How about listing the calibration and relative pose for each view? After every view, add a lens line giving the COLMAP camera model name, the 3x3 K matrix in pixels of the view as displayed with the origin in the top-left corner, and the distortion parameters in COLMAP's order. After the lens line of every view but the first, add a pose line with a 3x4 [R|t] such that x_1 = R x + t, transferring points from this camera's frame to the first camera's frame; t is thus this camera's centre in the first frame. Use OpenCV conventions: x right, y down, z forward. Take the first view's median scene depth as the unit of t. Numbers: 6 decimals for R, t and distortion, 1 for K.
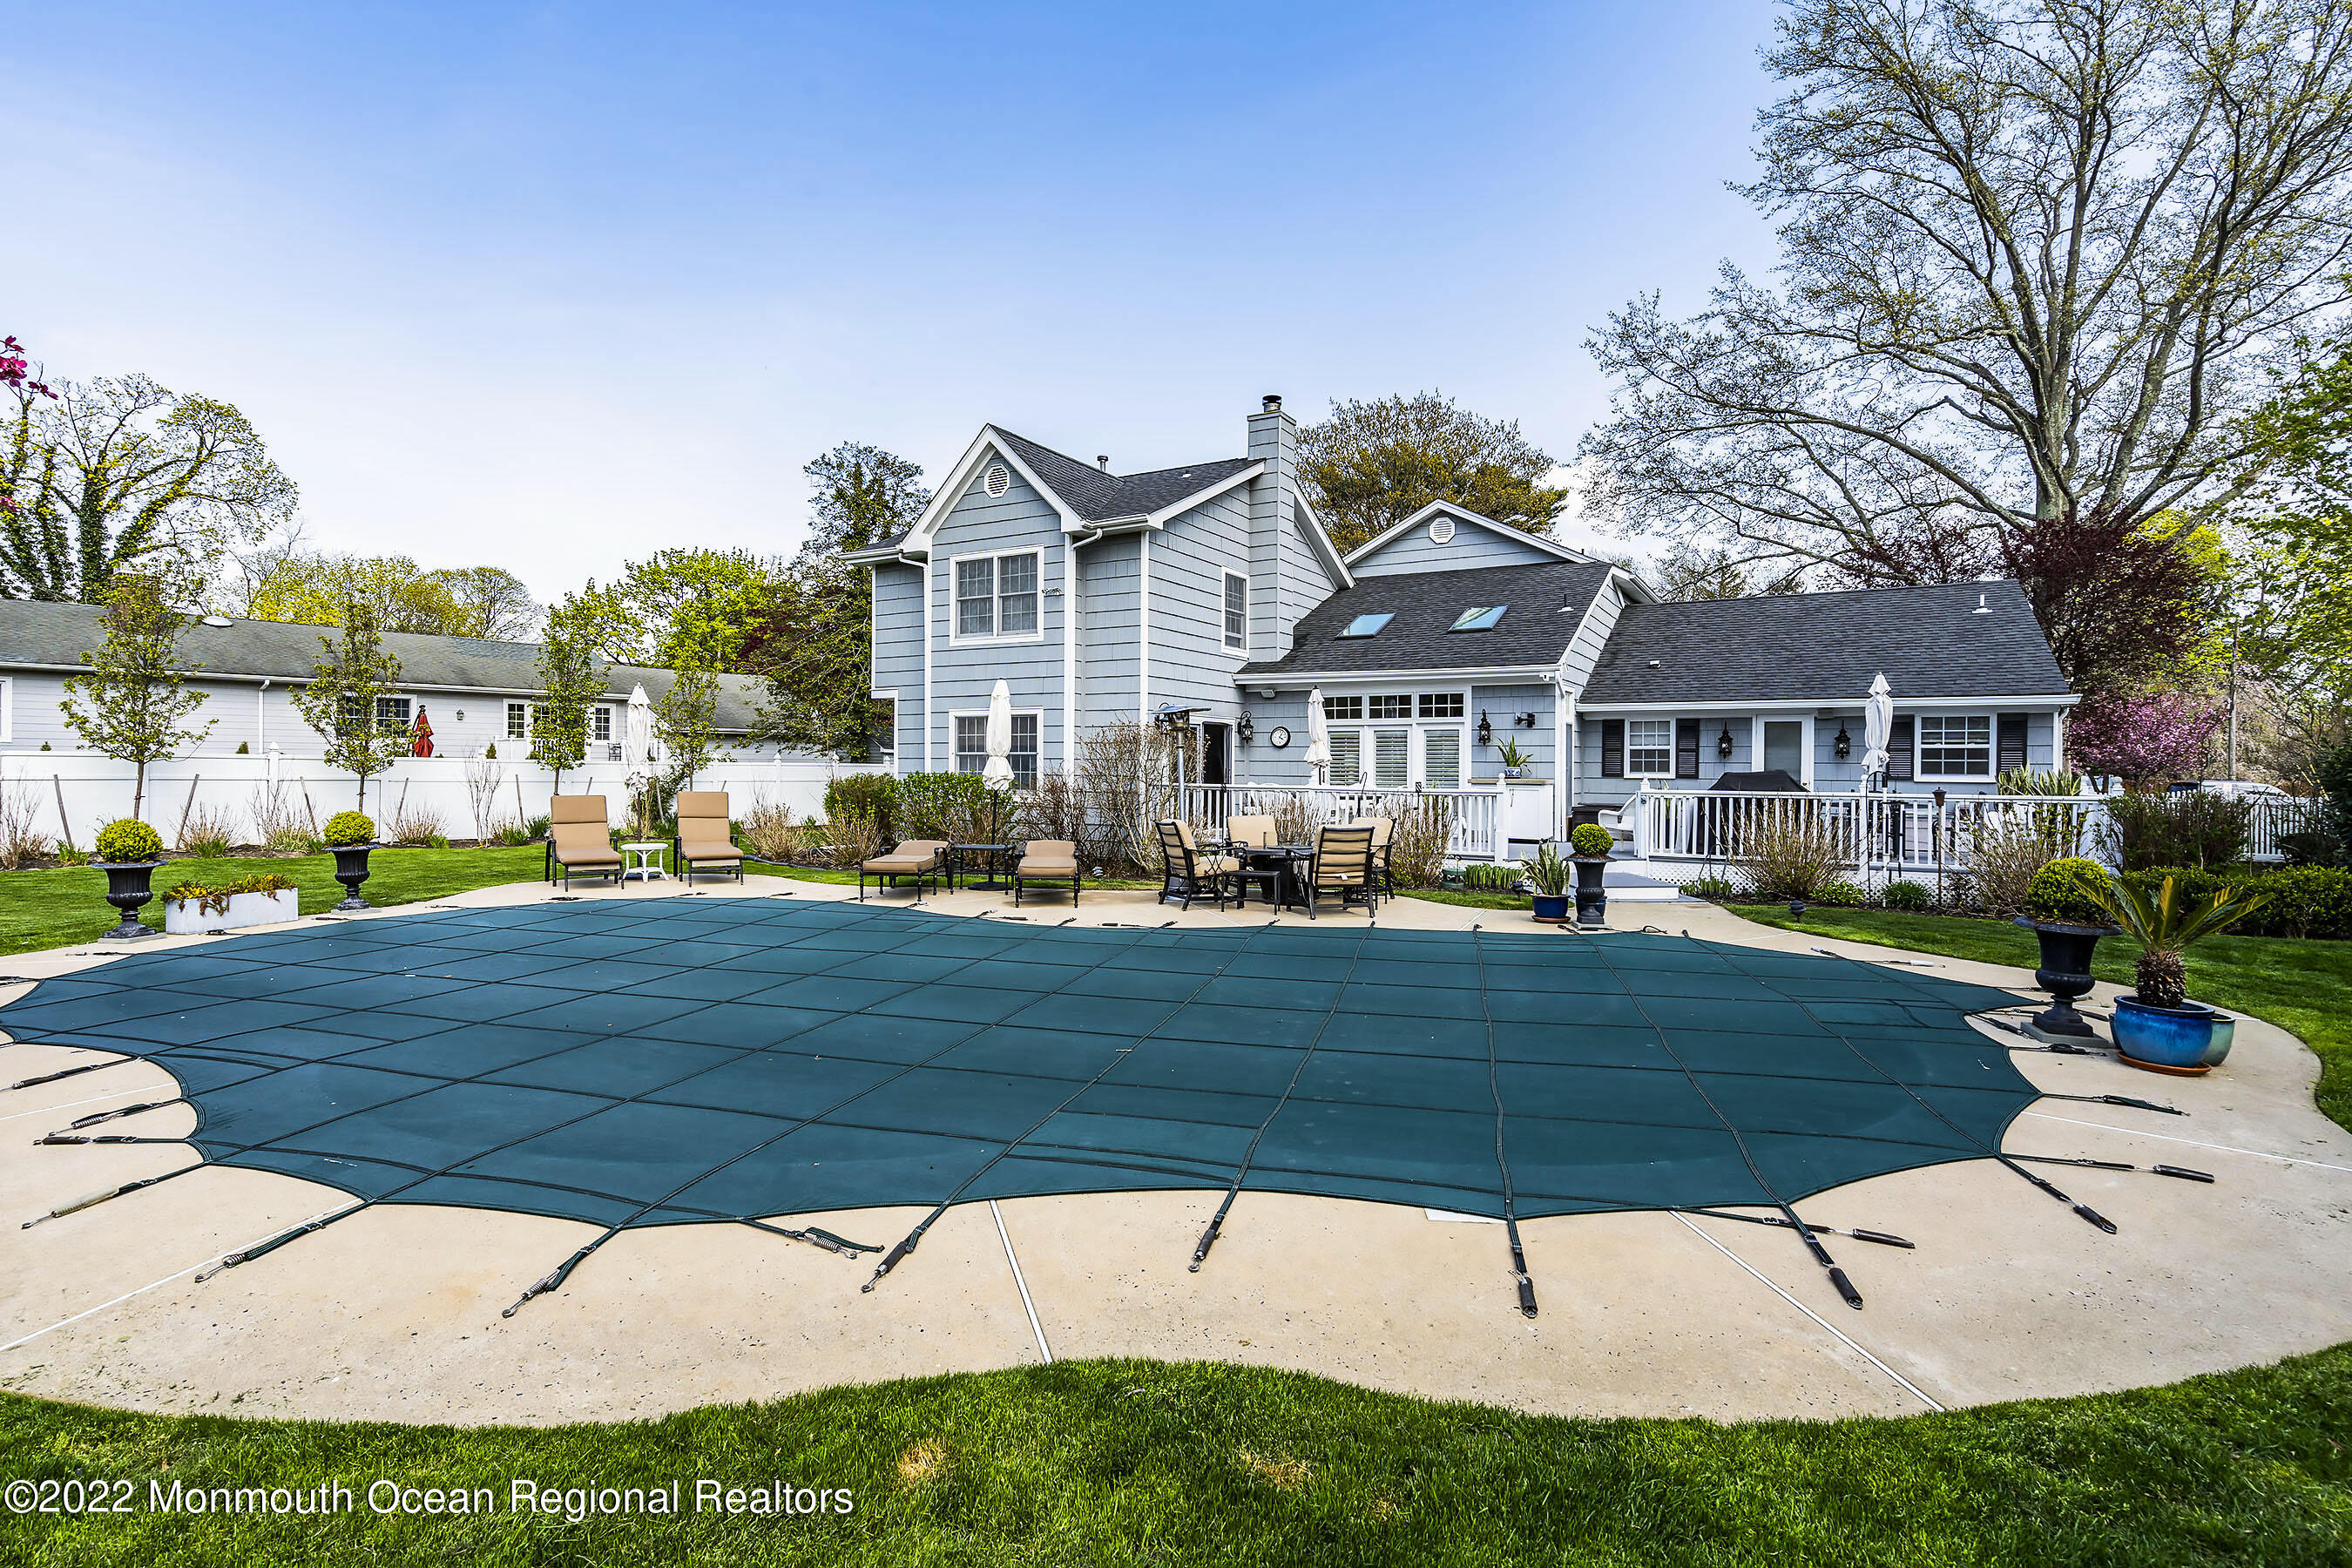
lens RADIAL K [[1058.1, 0, 1176.0], [0, 1058.1, 784.0], [0, 0, 1]] dist [-0.001423, 0.000603]
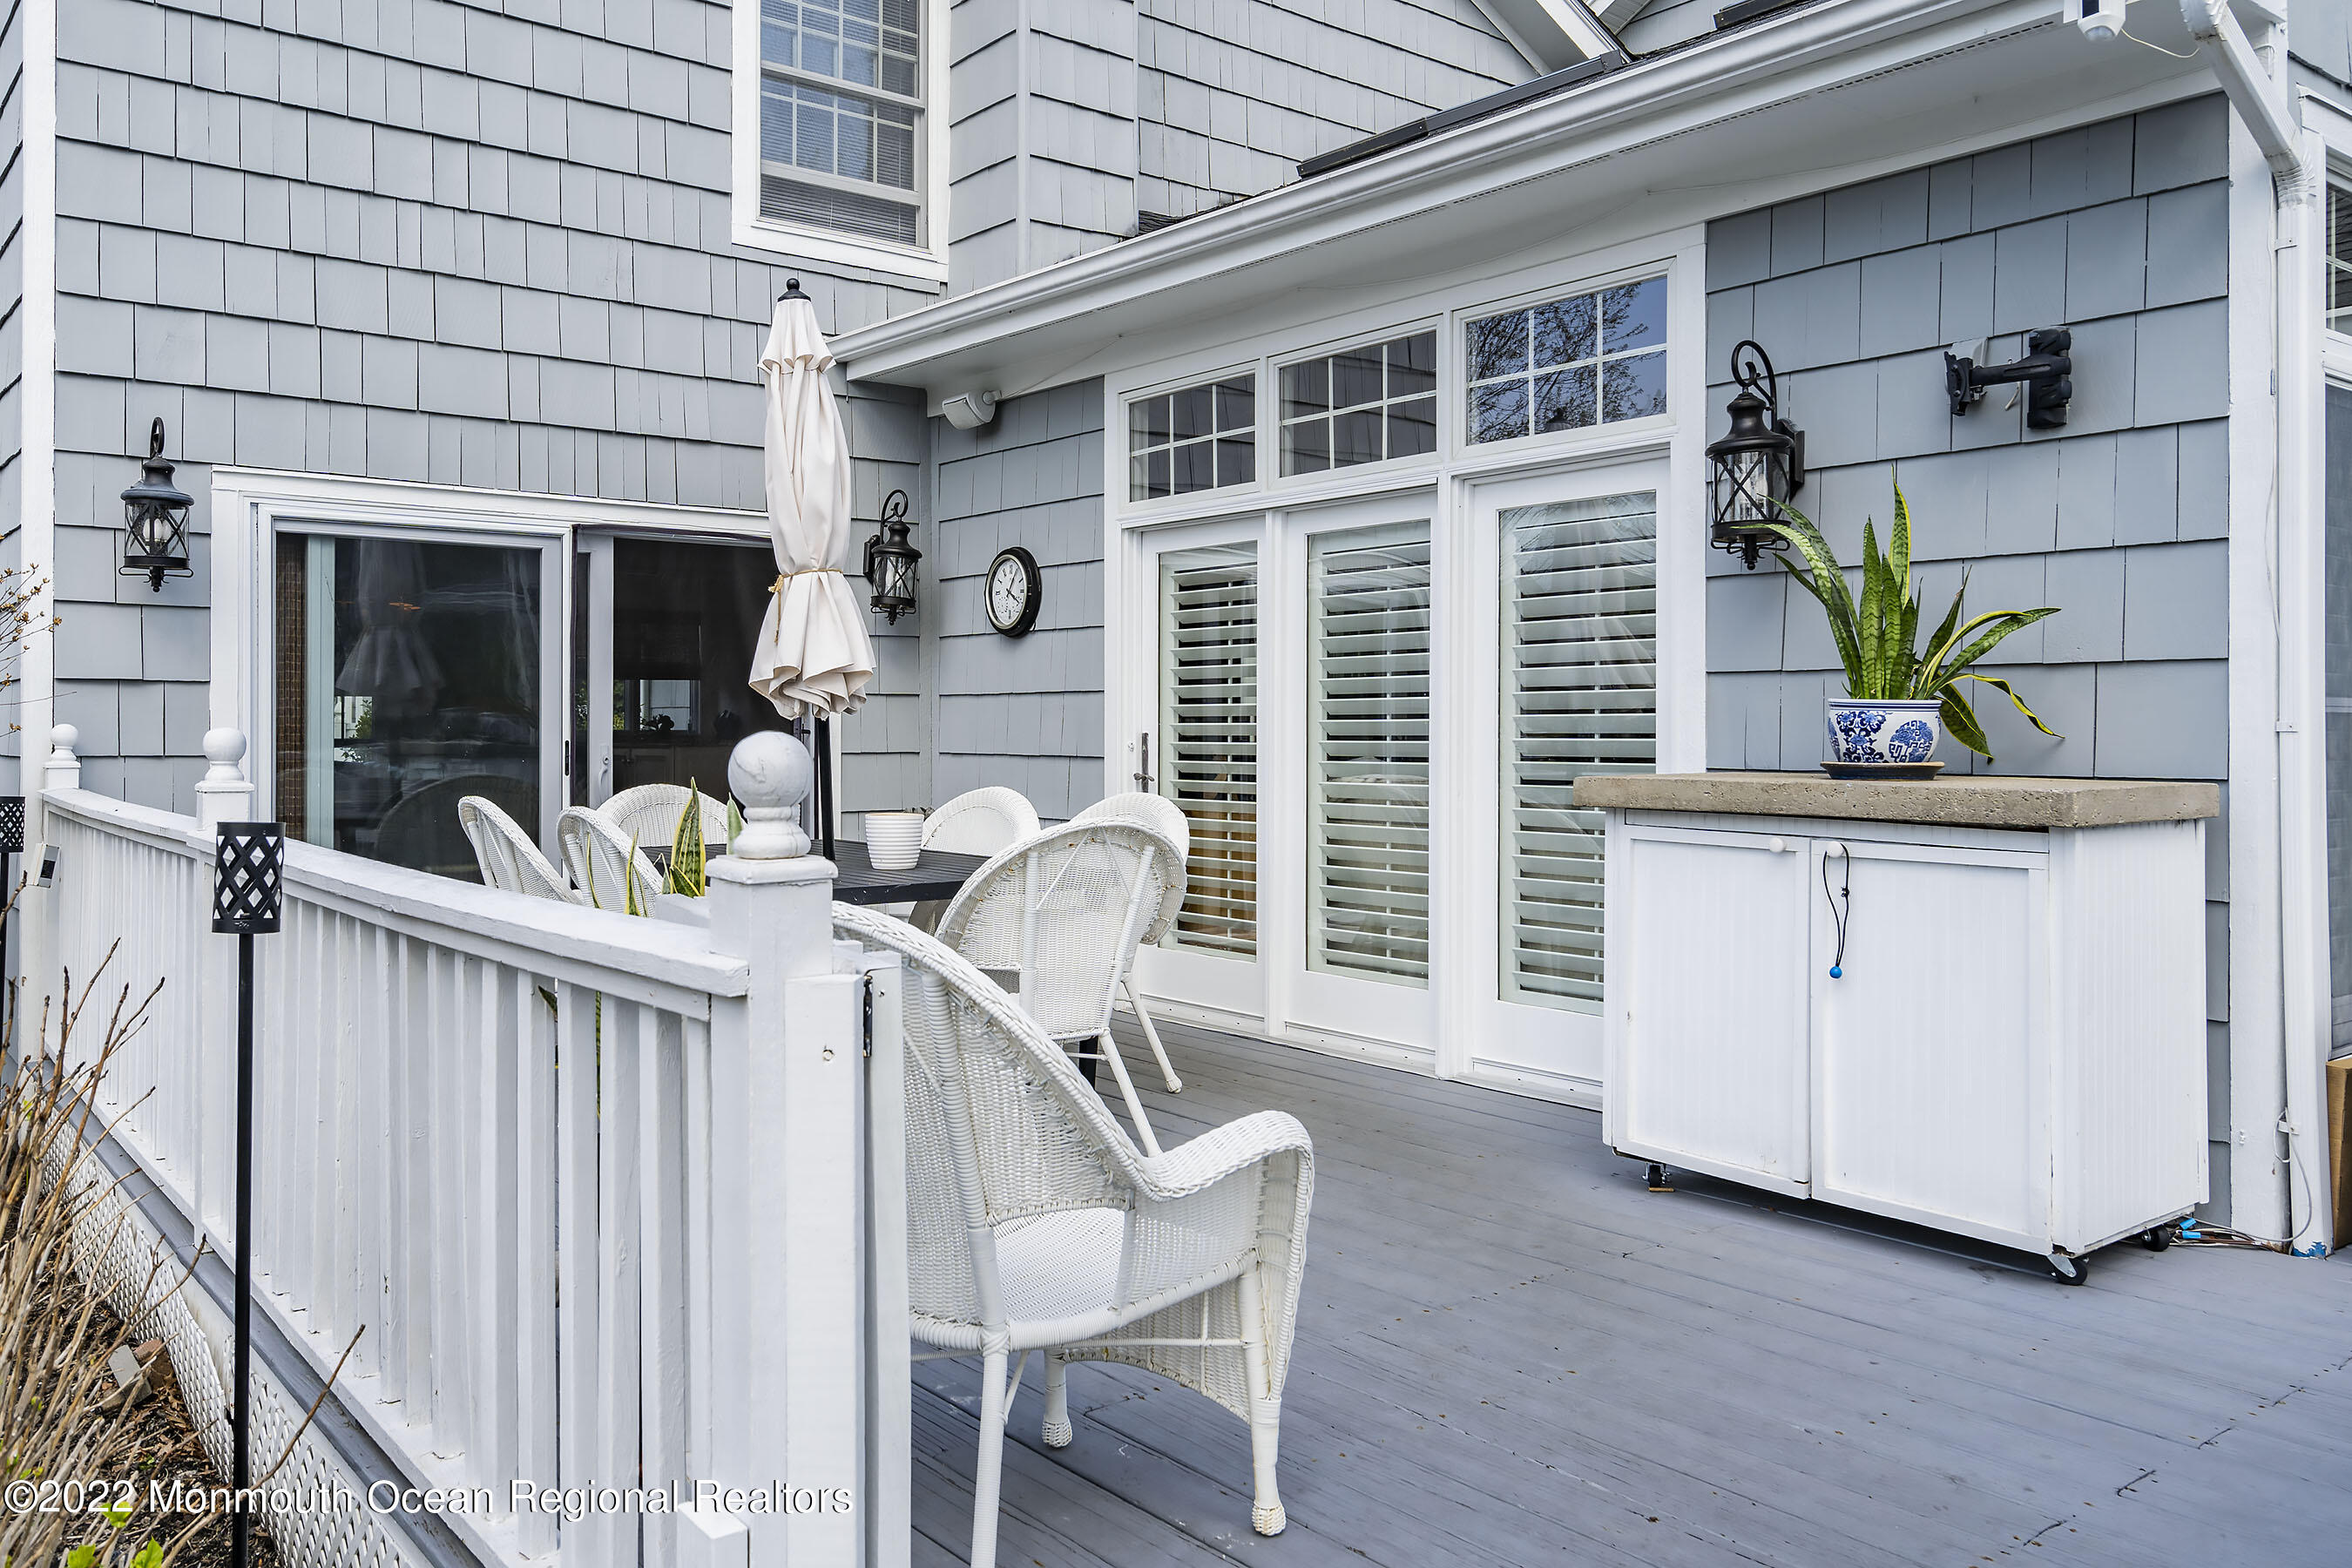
lens RADIAL K [[1795.5, 0, 1169.1], [0, 1795.5, 707.1], [0, 0, 1]] dist [-0.000322, 0.001316]
pose [[0.941328, -0.006961, -0.337421, 0.278428], [-0.004556, 0.999434, -0.033330, -0.005540], [0.337462, 0.032912, 0.940764, 0.666310]]
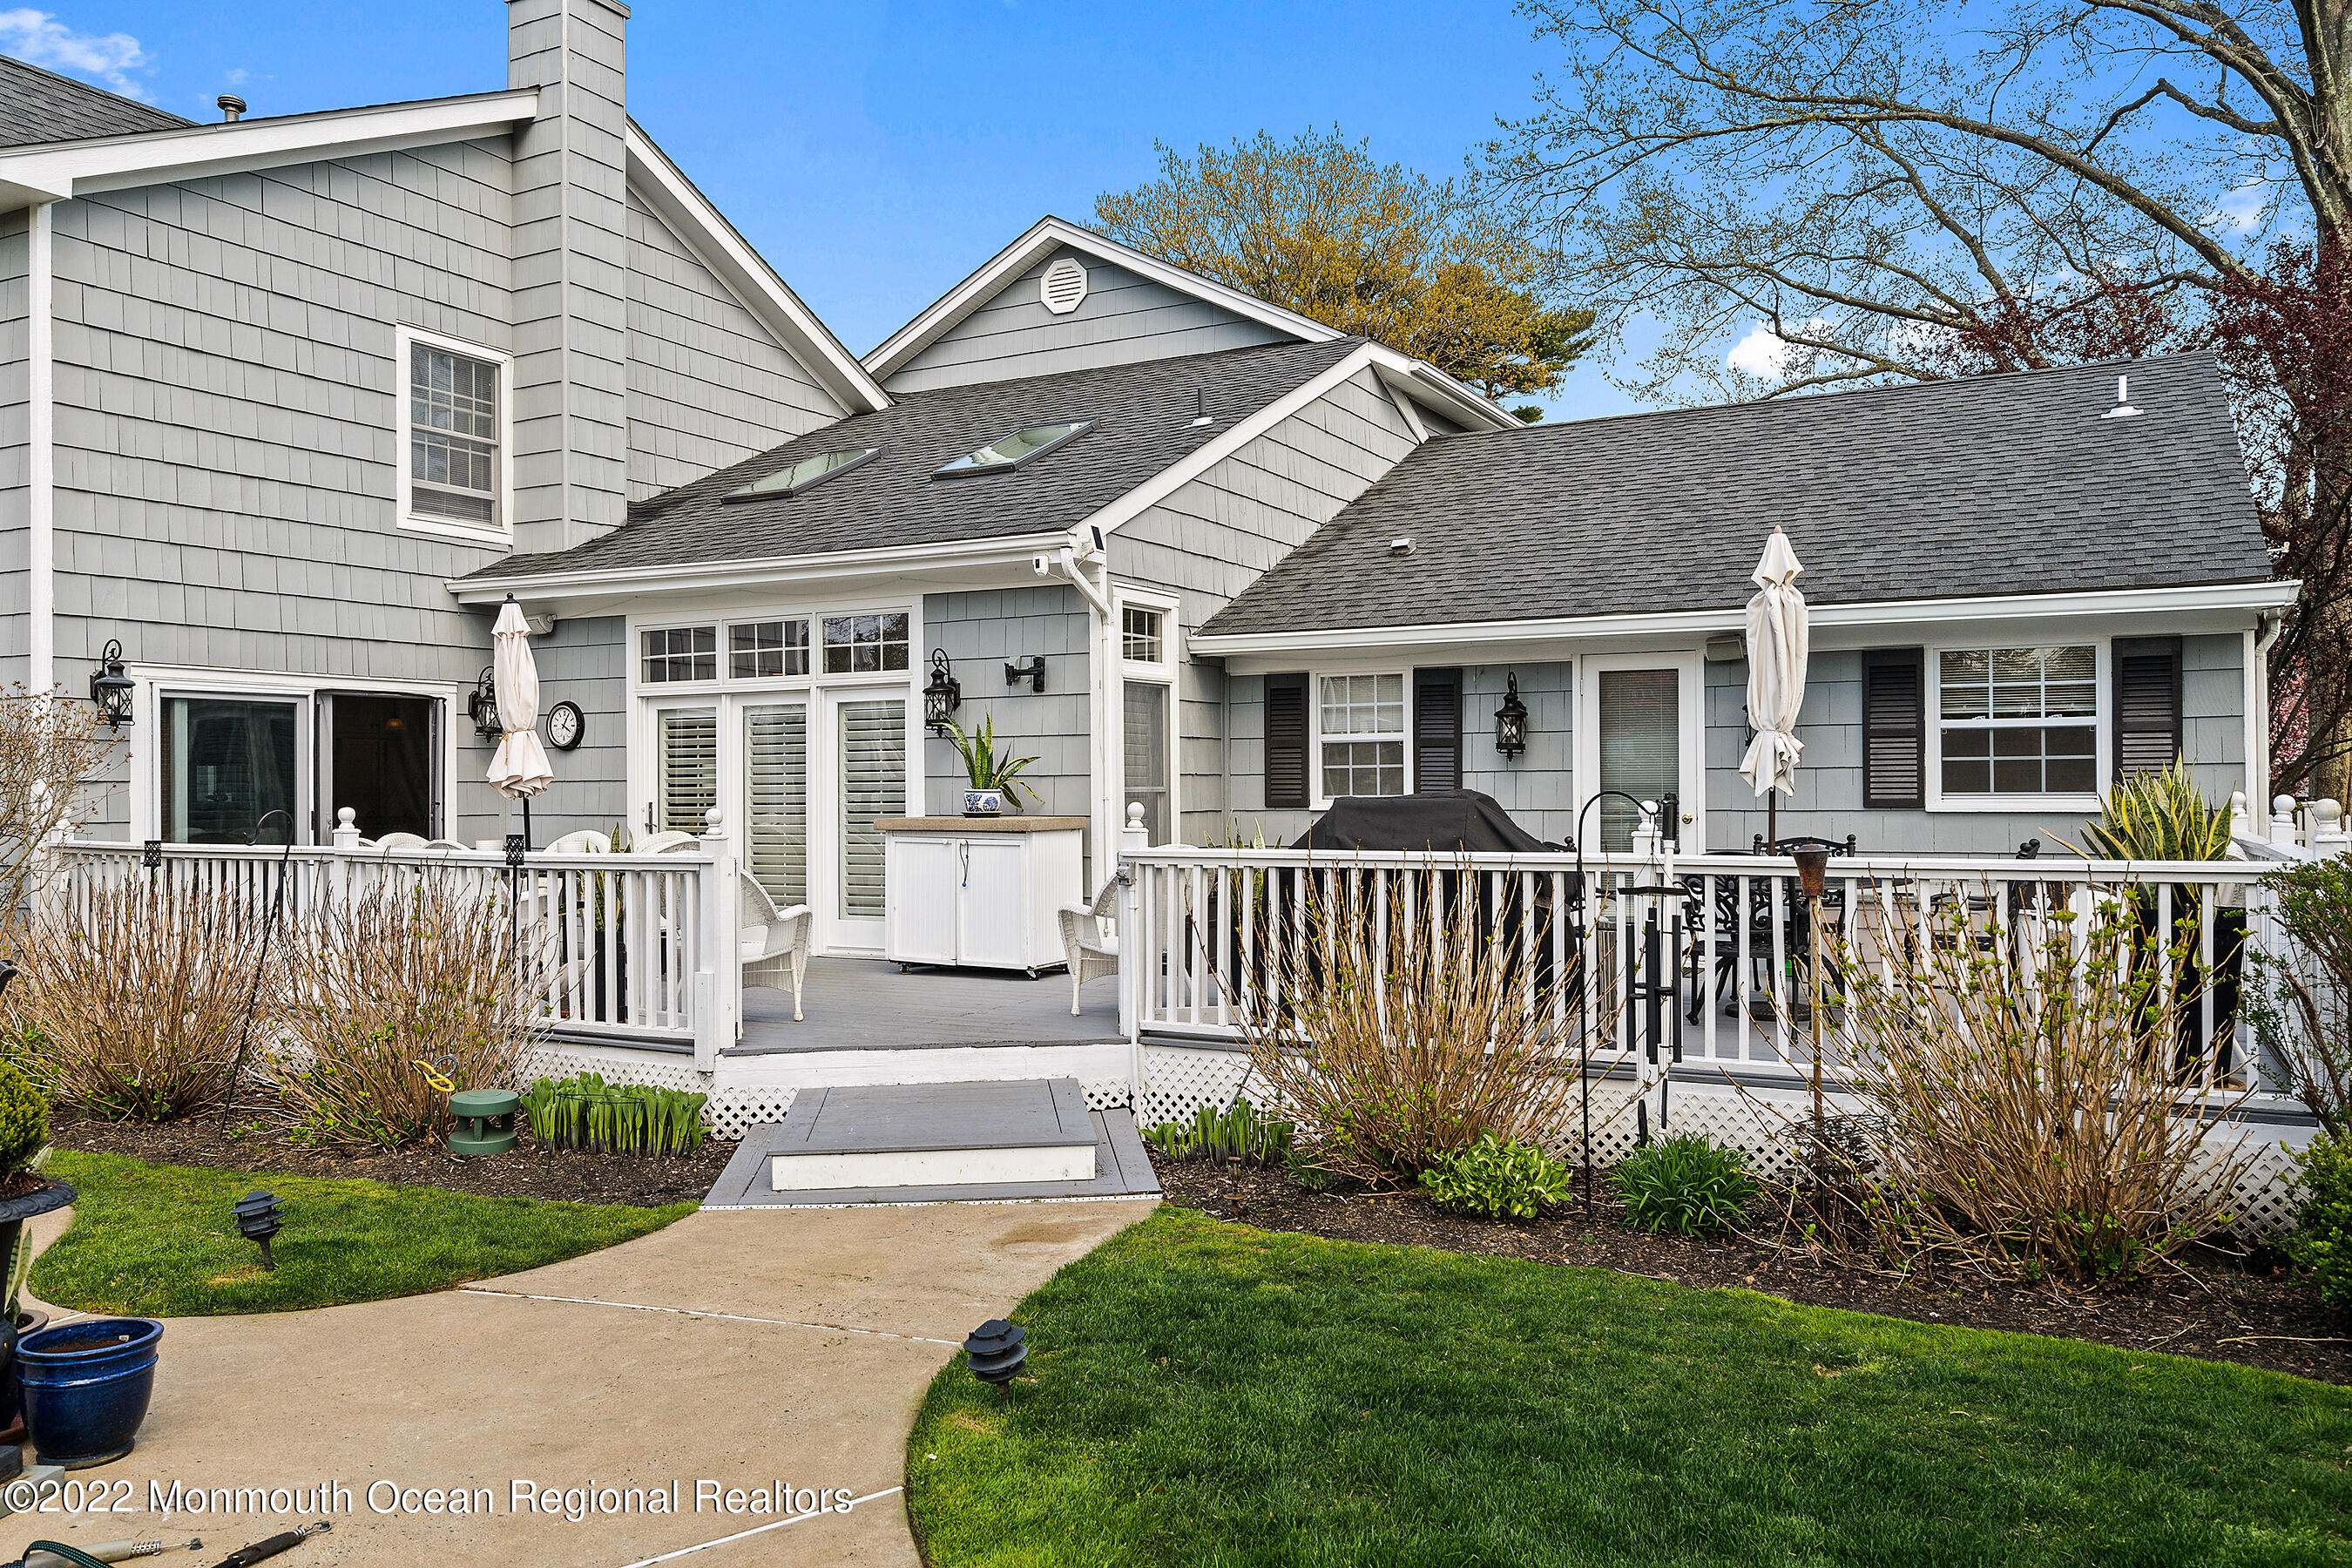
lens RADIAL K [[1707.1, 0, 1134.6], [0, 1707.1, 796.0], [0, 0, 1]] dist [0.000798, 0.000710]
pose [[0.998995, -0.013212, 0.042841, 0.314049], [0.013791, 0.999817, -0.013237, -0.003244], [-0.042658, 0.013815, 0.998994, 0.309172]]
